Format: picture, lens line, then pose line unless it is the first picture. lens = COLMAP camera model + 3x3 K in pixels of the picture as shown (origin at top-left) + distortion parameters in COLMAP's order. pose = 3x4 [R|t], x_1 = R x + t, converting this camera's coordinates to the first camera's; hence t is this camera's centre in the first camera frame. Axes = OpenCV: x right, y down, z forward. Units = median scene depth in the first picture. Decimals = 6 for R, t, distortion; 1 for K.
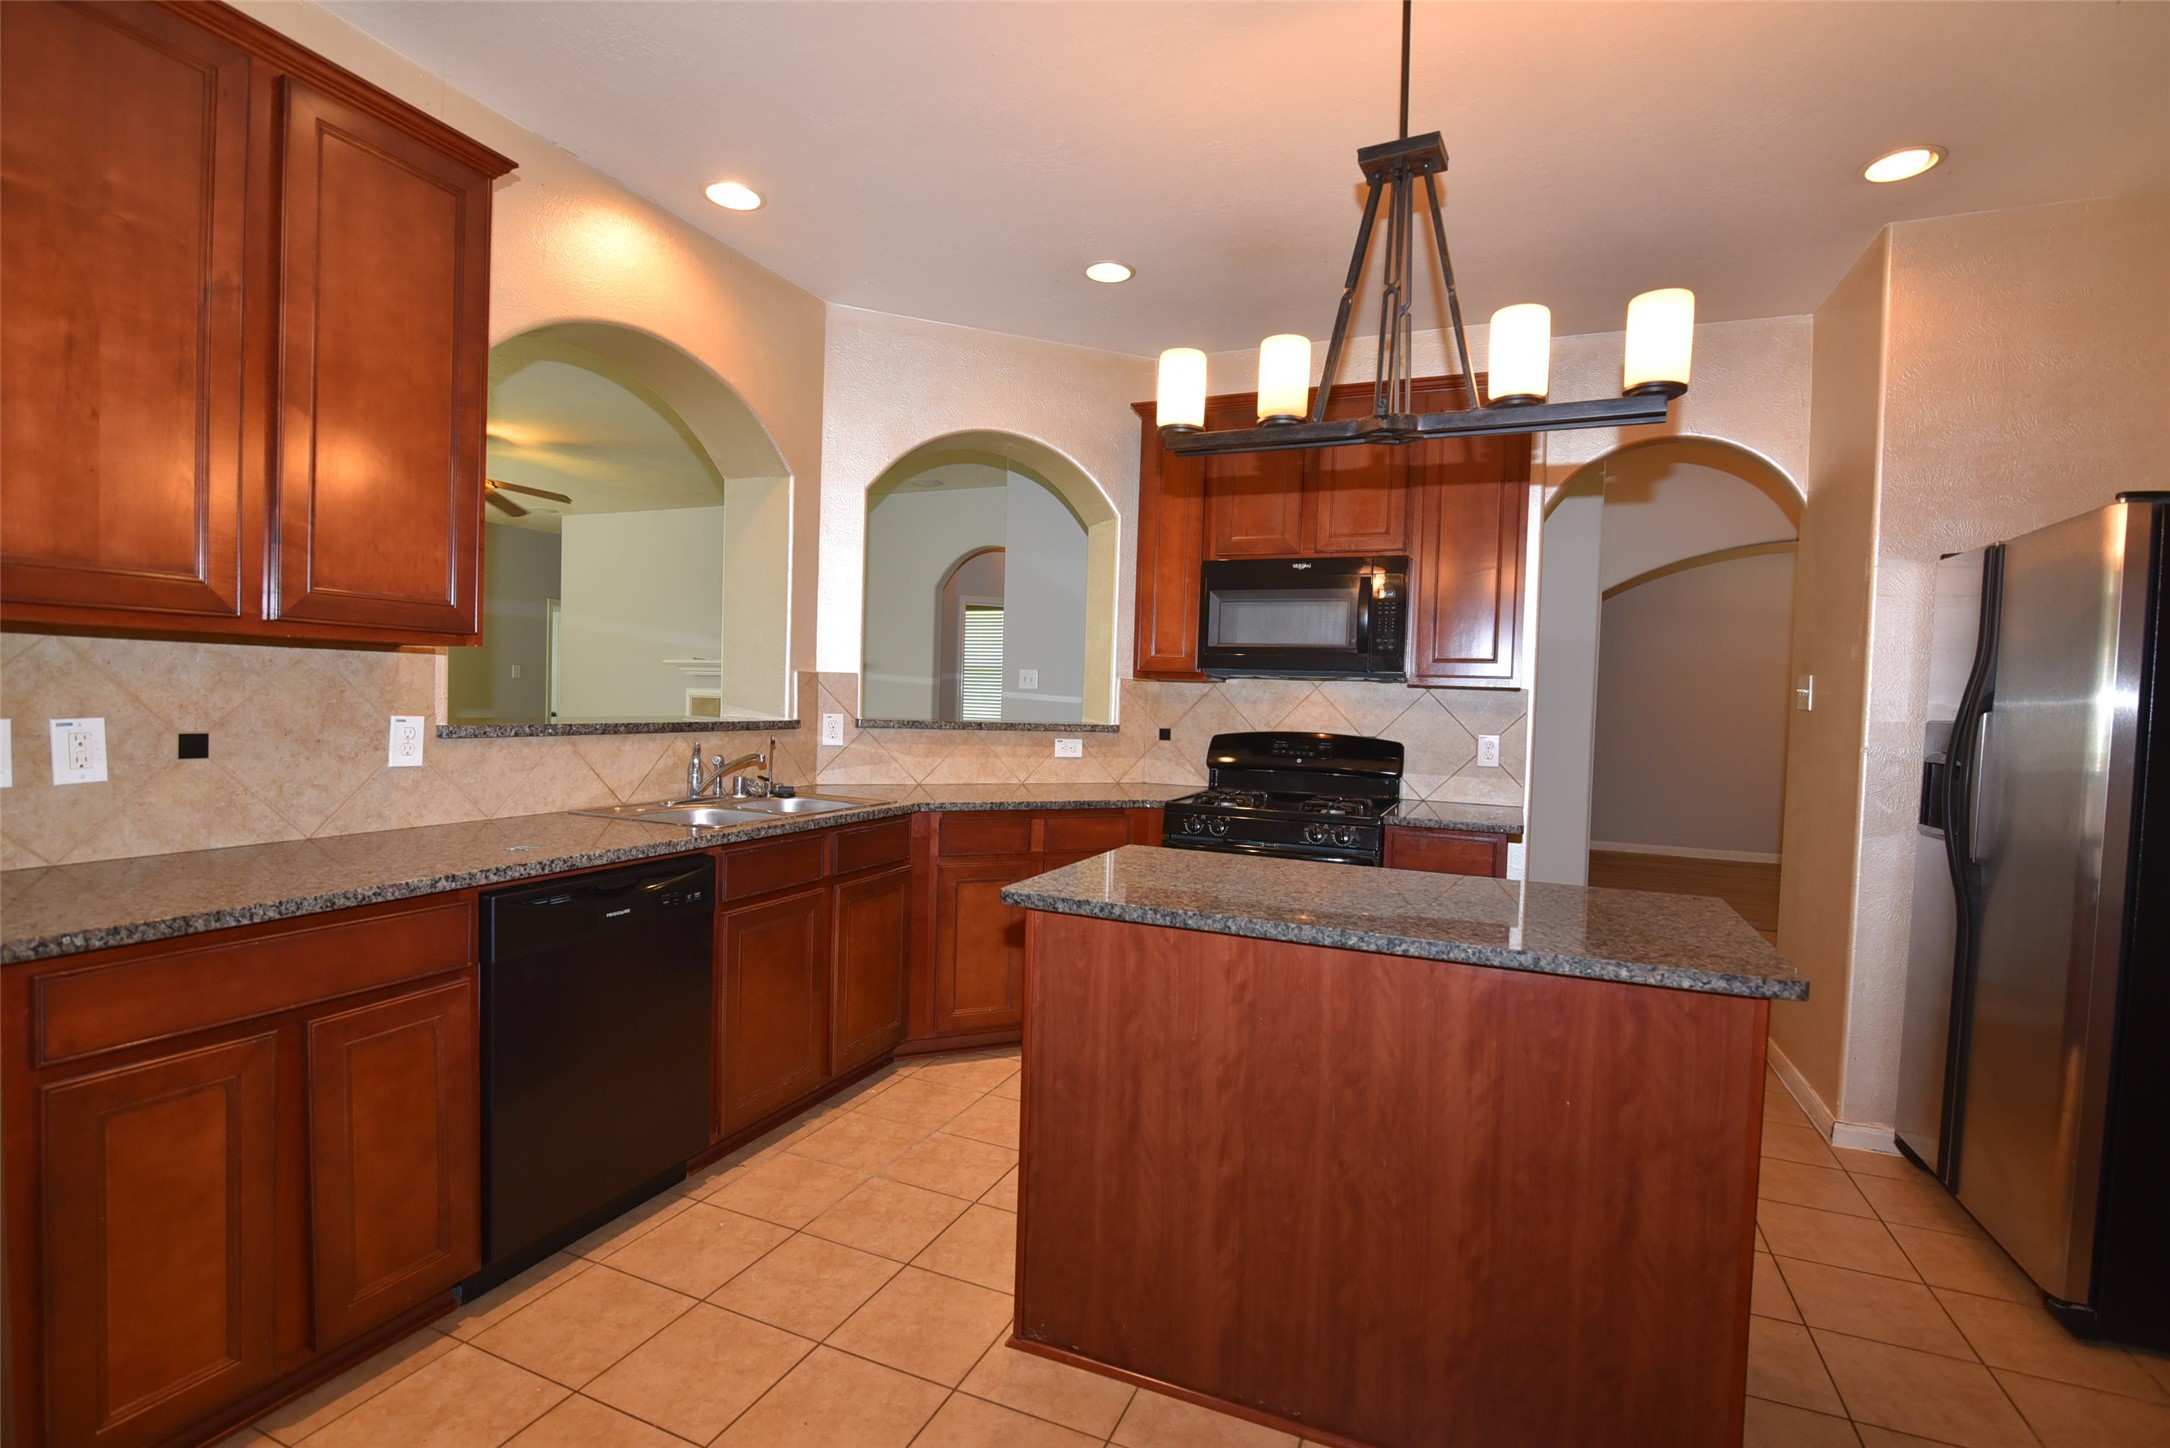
lens RADIAL K [[992.7, 0, 1093.9], [0, 992.7, 730.9], [0, 0, 1]] dist [-0.020965, 0.001628]
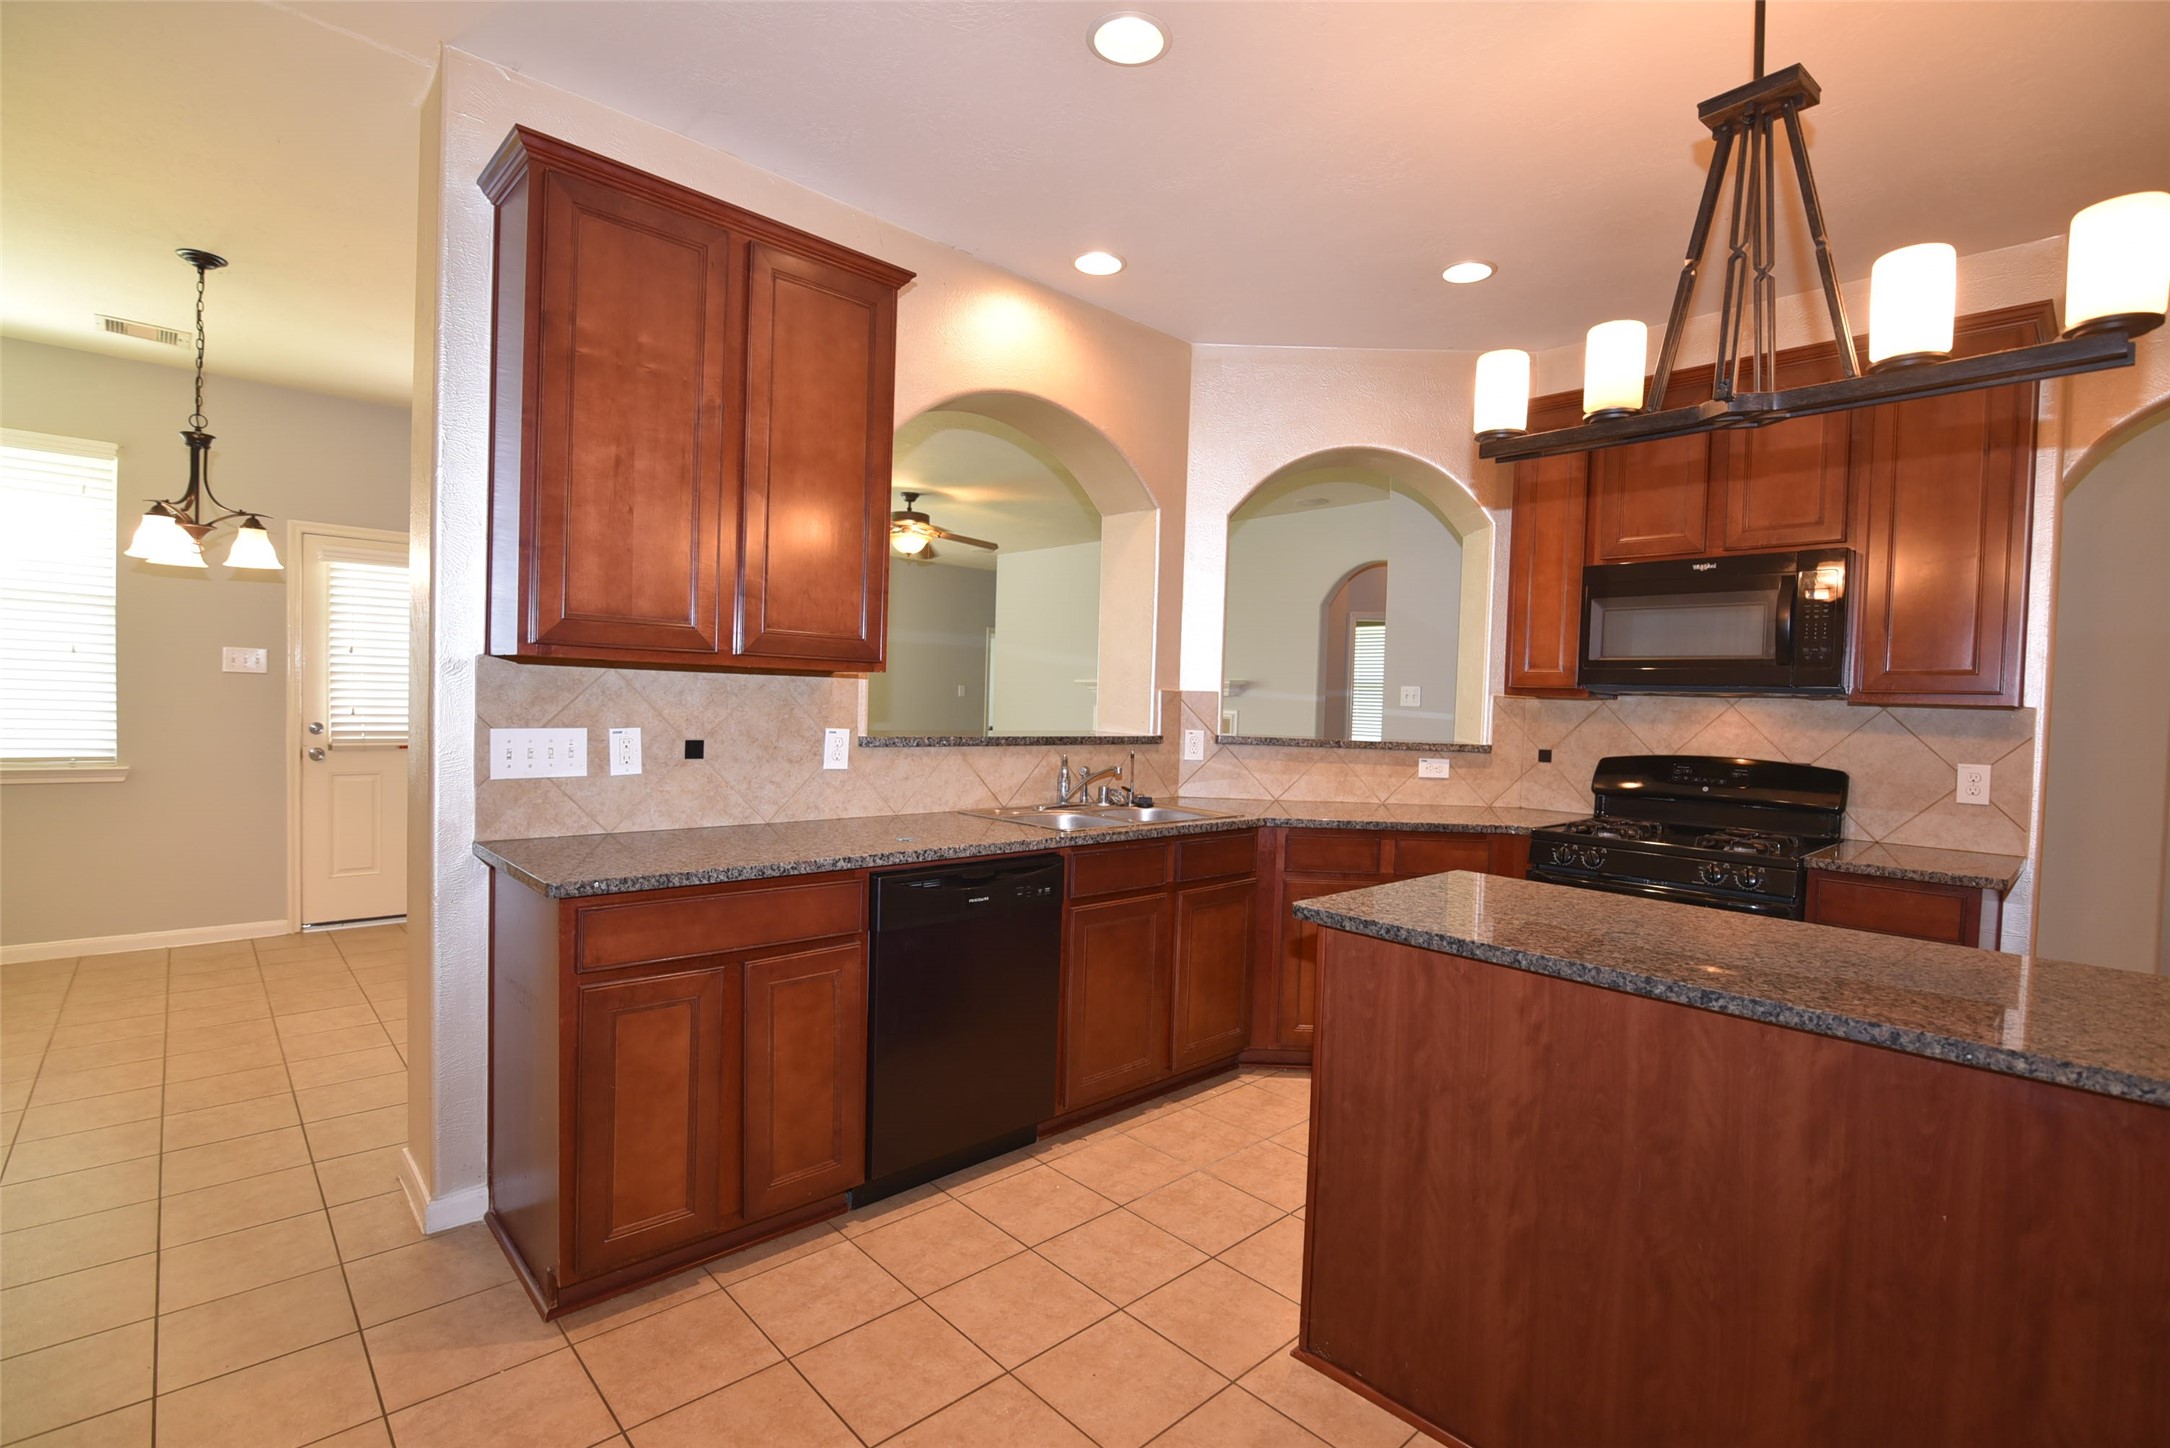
lens RADIAL K [[992.7, 0, 1094.3], [0, 992.7, 731.4], [0, 0, 1]] dist [-0.020965, 0.001628]
pose [[0.915582, 0.010179, -0.402004, 0.119577], [-0.016756, 0.999777, -0.012849, -0.001173], [0.401783, 0.018500, 0.915548, -0.019907]]
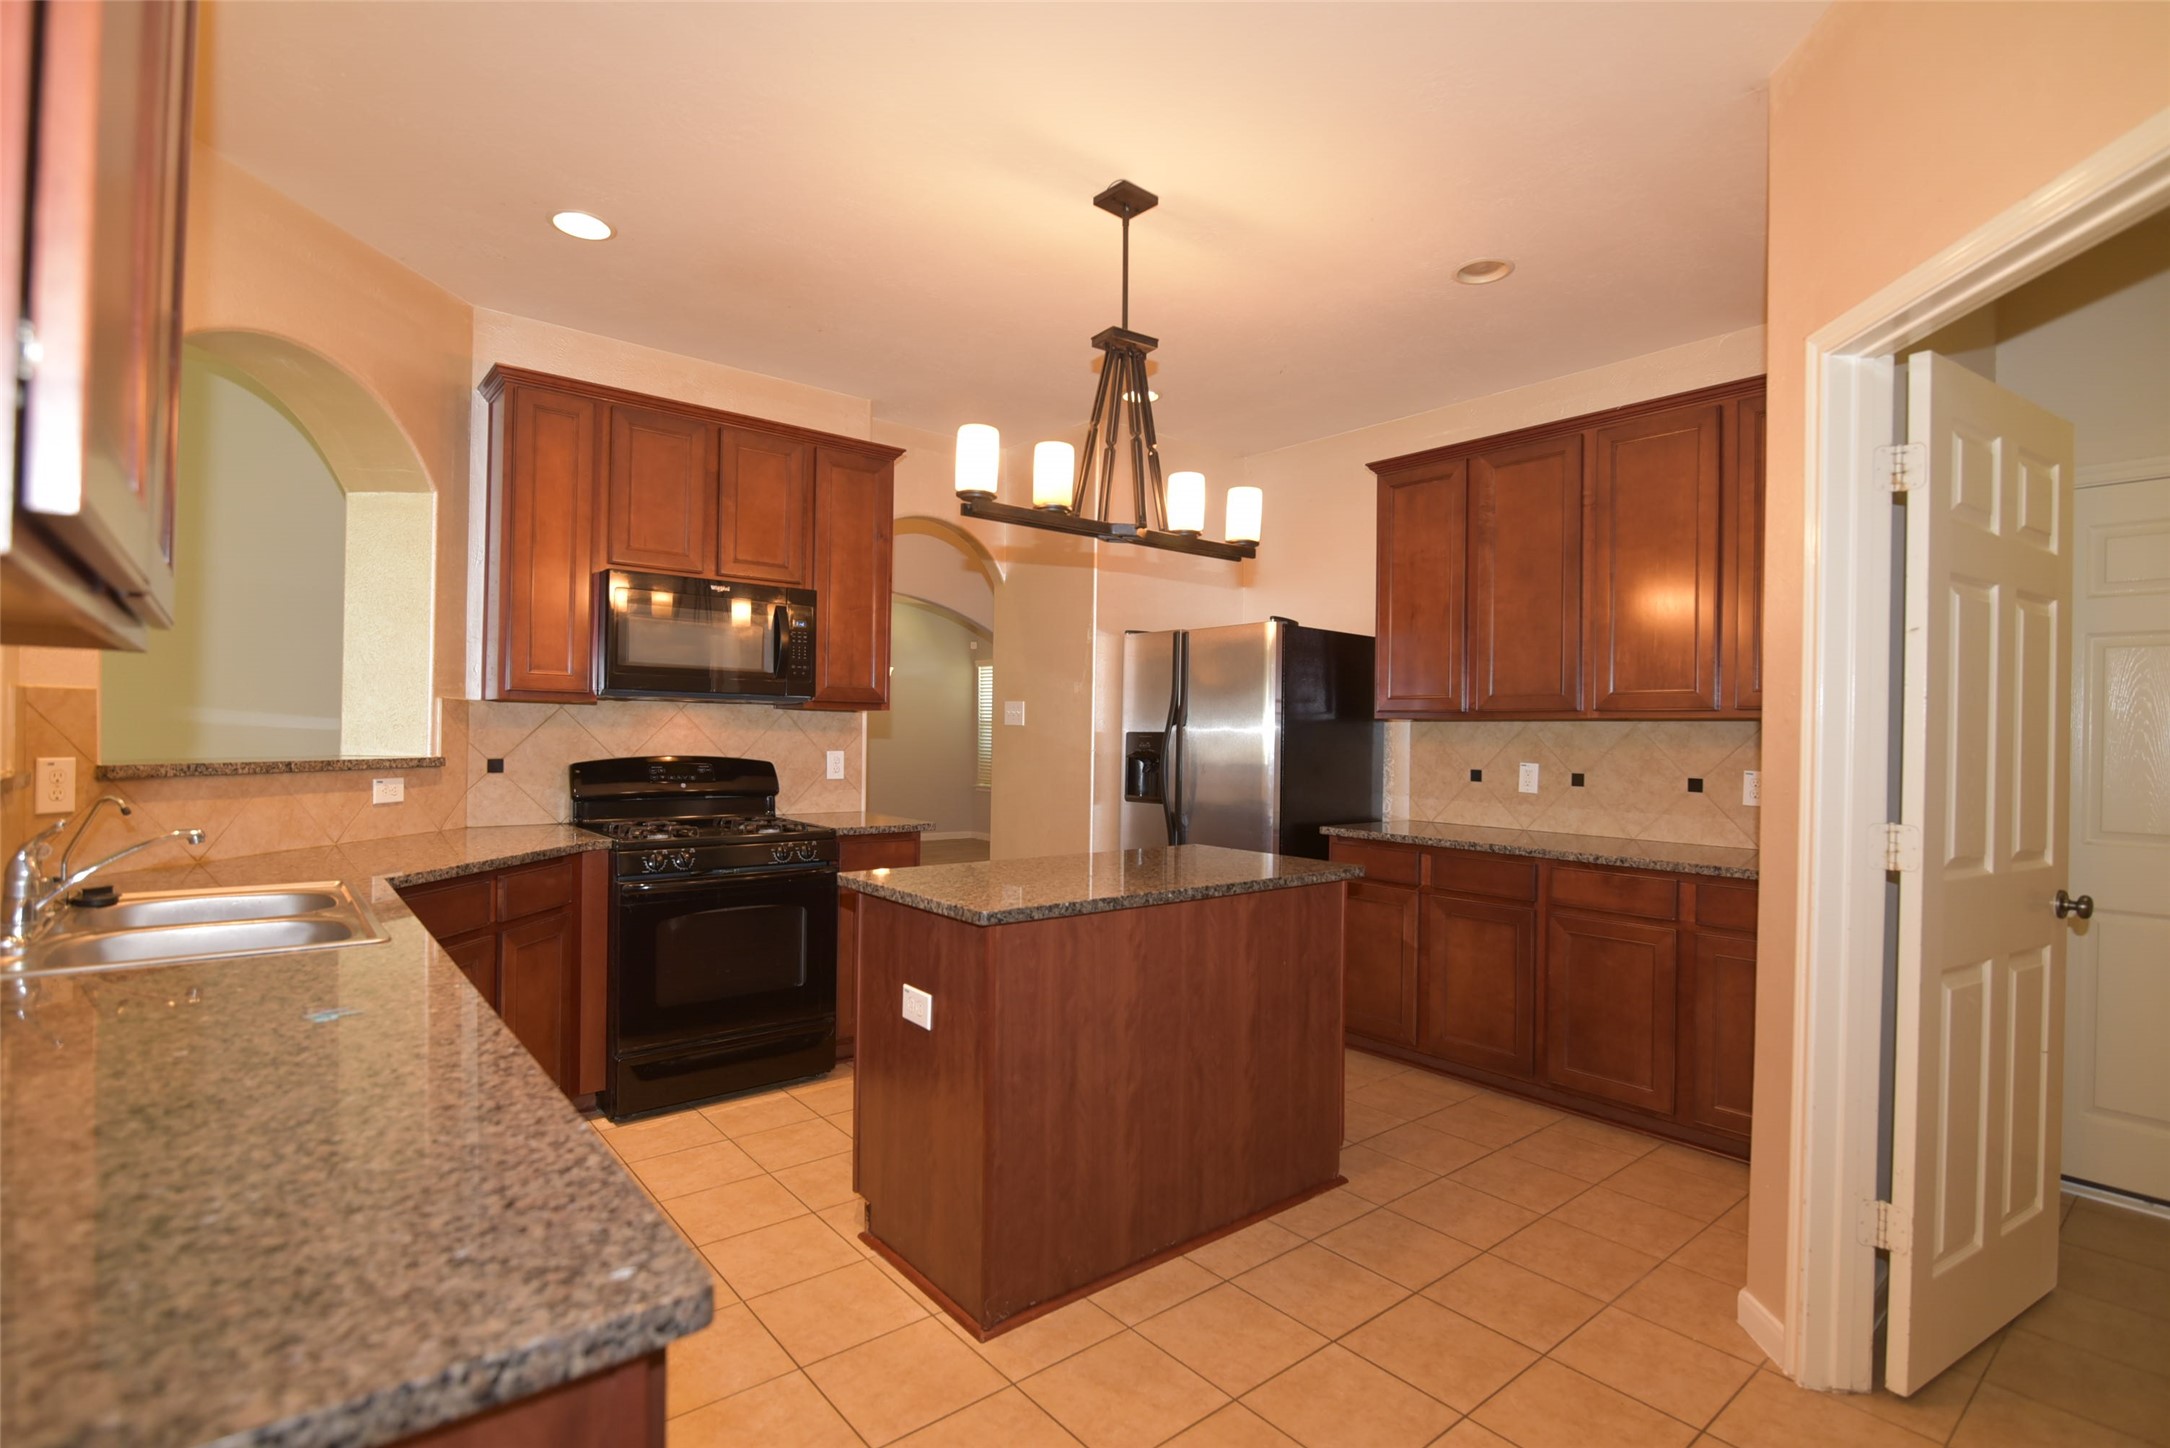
lens RADIAL K [[1023.7, 0, 1092.3], [0, 1023.7, 729.2], [0, 0, 1]] dist [-0.012244, -0.000177]
pose [[0.455615, -0.018971, 0.889975, -0.950821], [0.028449, 0.999573, 0.006742, -0.038695], [-0.889722, 0.022247, 0.455960, 0.361620]]
